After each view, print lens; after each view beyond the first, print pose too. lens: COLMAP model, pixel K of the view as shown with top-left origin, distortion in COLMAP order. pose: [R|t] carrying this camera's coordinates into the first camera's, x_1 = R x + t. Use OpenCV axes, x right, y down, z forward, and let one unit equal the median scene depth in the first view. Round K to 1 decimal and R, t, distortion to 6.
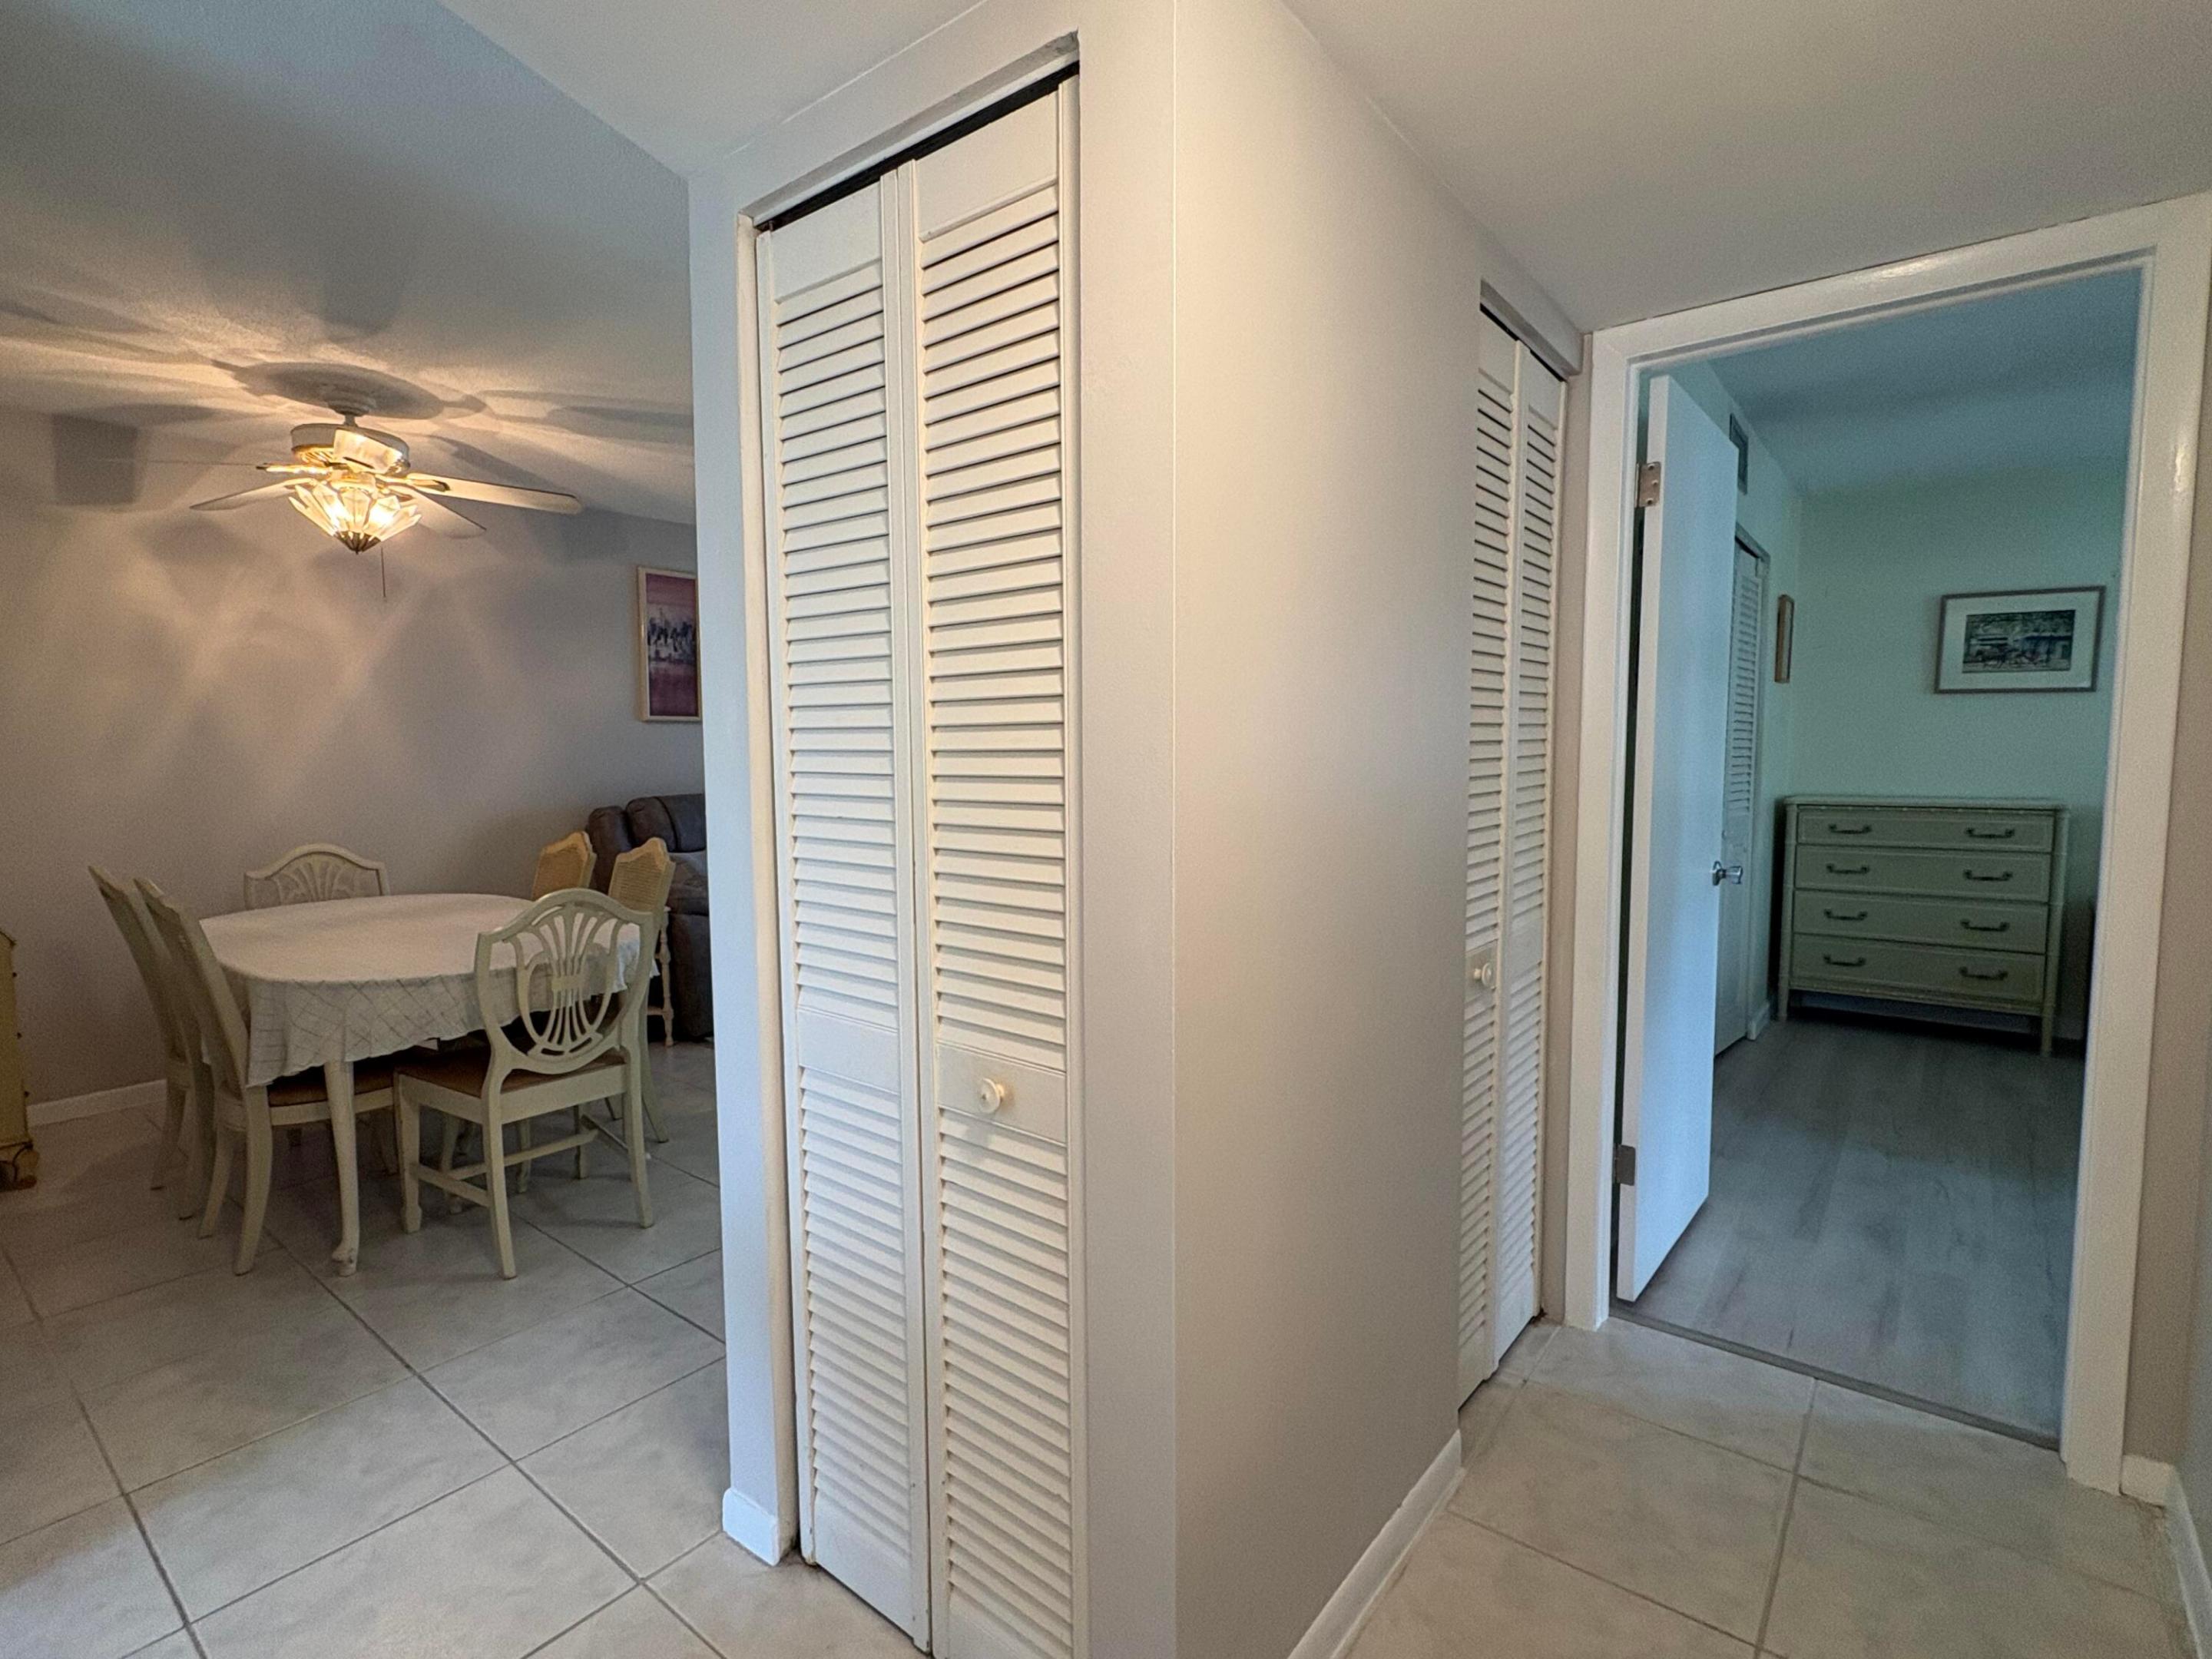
lens RADIAL K [[1079.5, 0, 1103.7], [0, 1079.5, 836.3], [0, 0, 1]] dist [0.006066, -0.000541]
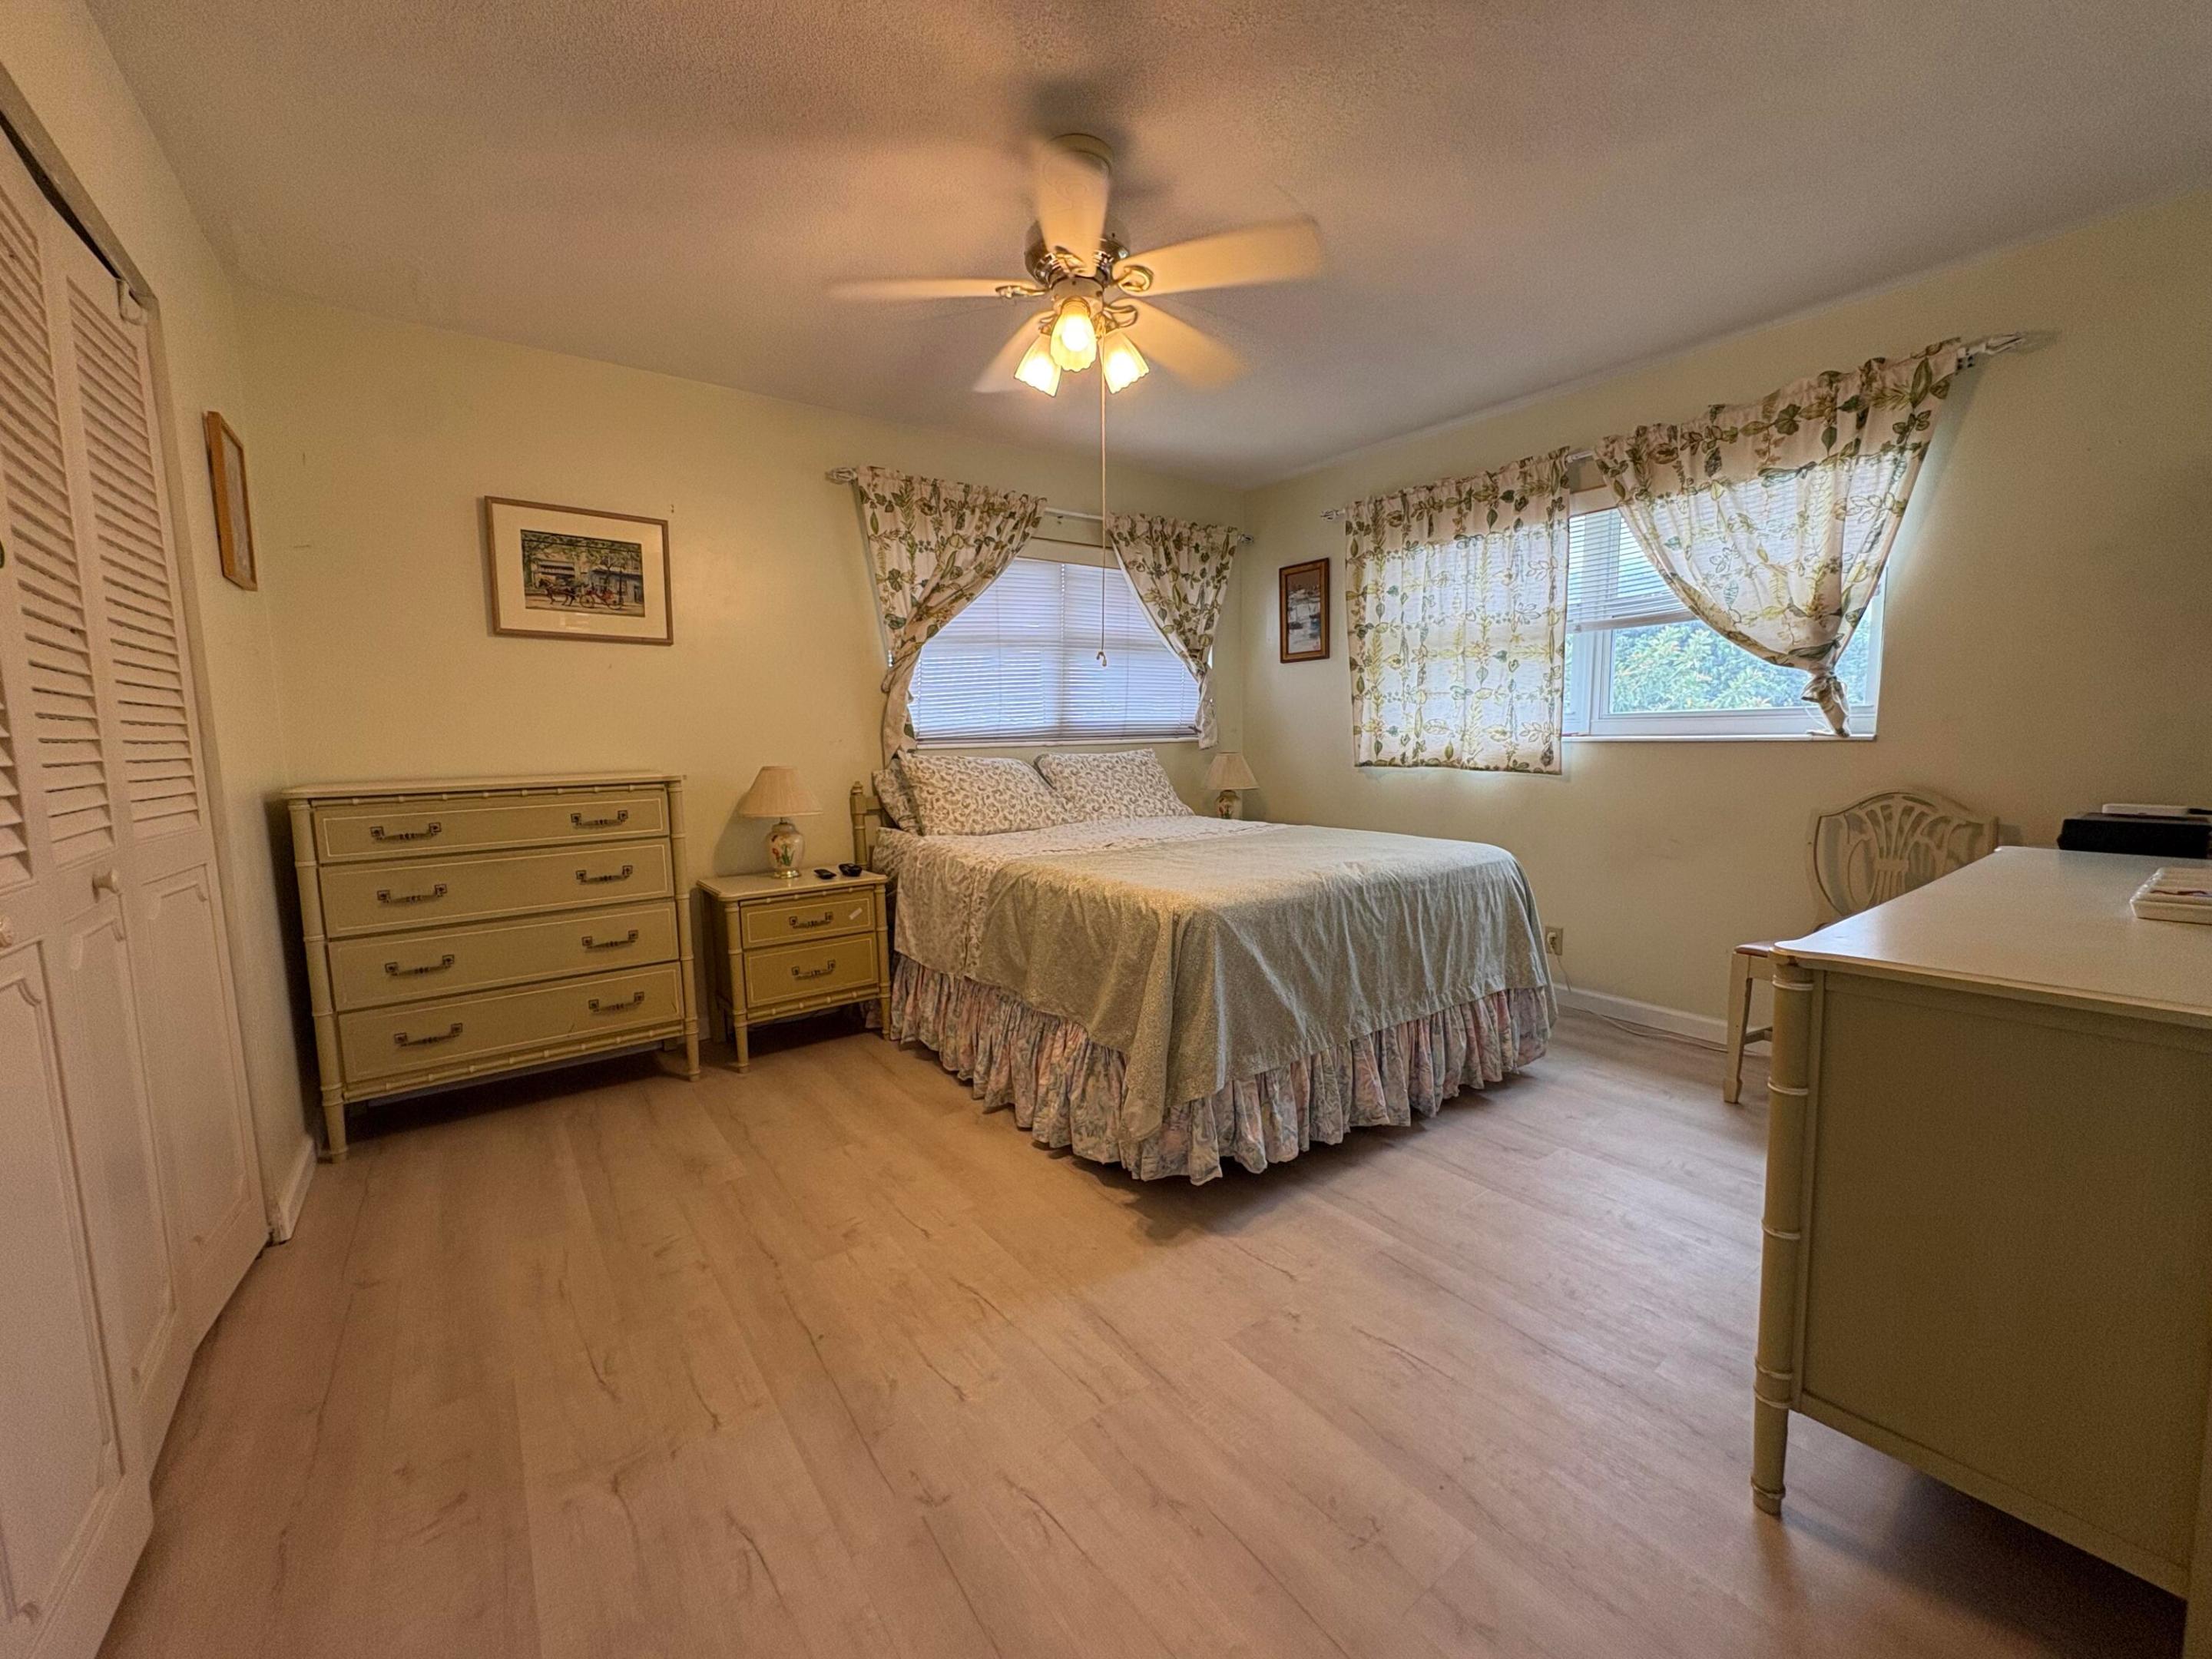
lens RADIAL K [[883.8, 0, 1107.6], [0, 883.8, 825.0], [0, 0, 1]] dist [0.000333, 0.000099]
pose [[0.259384, -0.103961, 0.960162, 0.291730], [0.093881, 0.992195, 0.082068, -0.014451], [-0.961200, 0.068854, 0.267120, 0.455878]]
